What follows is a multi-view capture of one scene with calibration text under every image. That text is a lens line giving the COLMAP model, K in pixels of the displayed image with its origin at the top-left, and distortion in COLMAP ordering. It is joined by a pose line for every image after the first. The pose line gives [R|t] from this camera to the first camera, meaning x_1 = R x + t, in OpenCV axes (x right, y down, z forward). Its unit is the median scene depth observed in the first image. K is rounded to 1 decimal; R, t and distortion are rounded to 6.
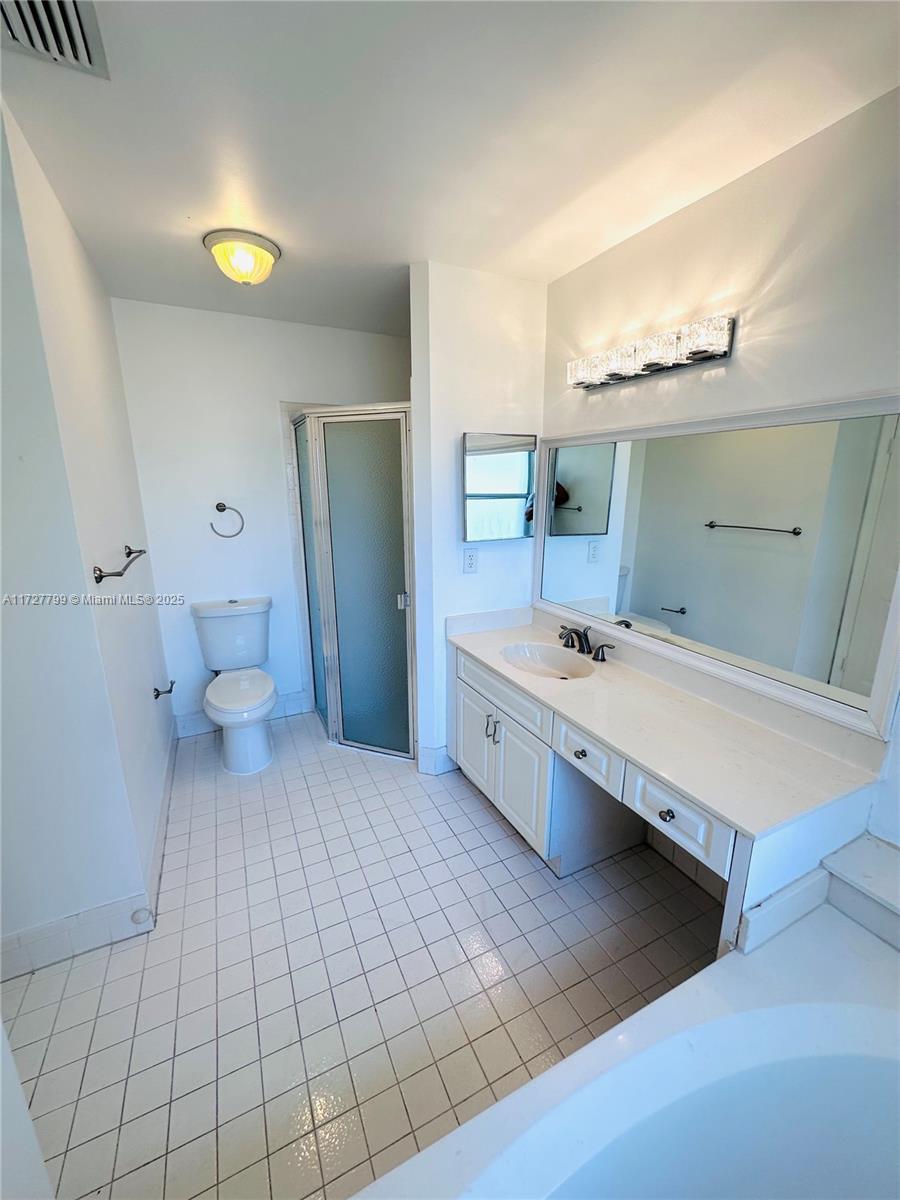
lens RADIAL K [[479.0, 0, 452.1], [0, 479.0, 602.5], [0, 0, 1]] dist [-0.003898, 0.000699]
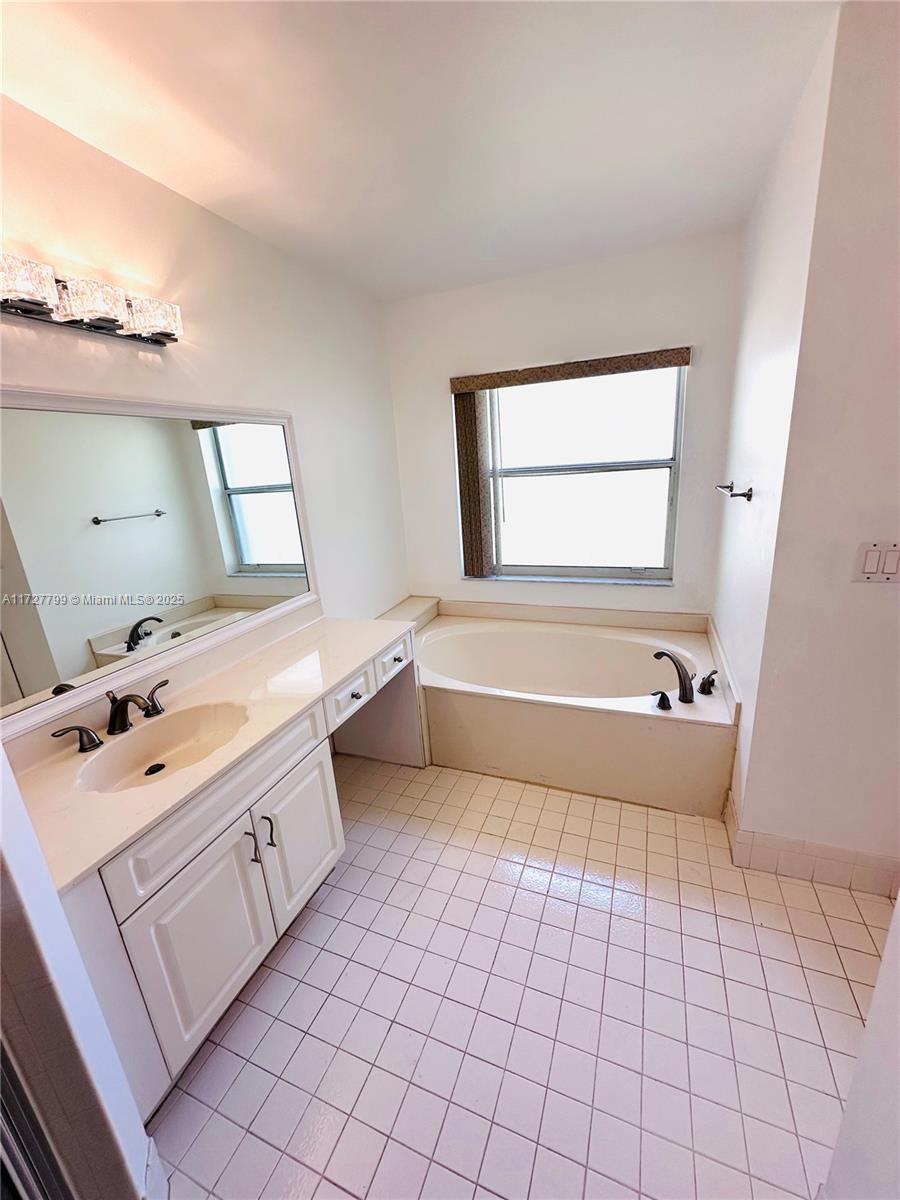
lens RADIAL K [[479.0, 0, 458.1], [0, 479.0, 593.3], [0, 0, 1]] dist [-0.003898, 0.000699]
pose [[-0.678823, -0.159773, 0.716709, -0.607341], [0.232925, 0.878784, 0.416516, -0.285737], [-0.696381, 0.449680, -0.559323, 1.212928]]
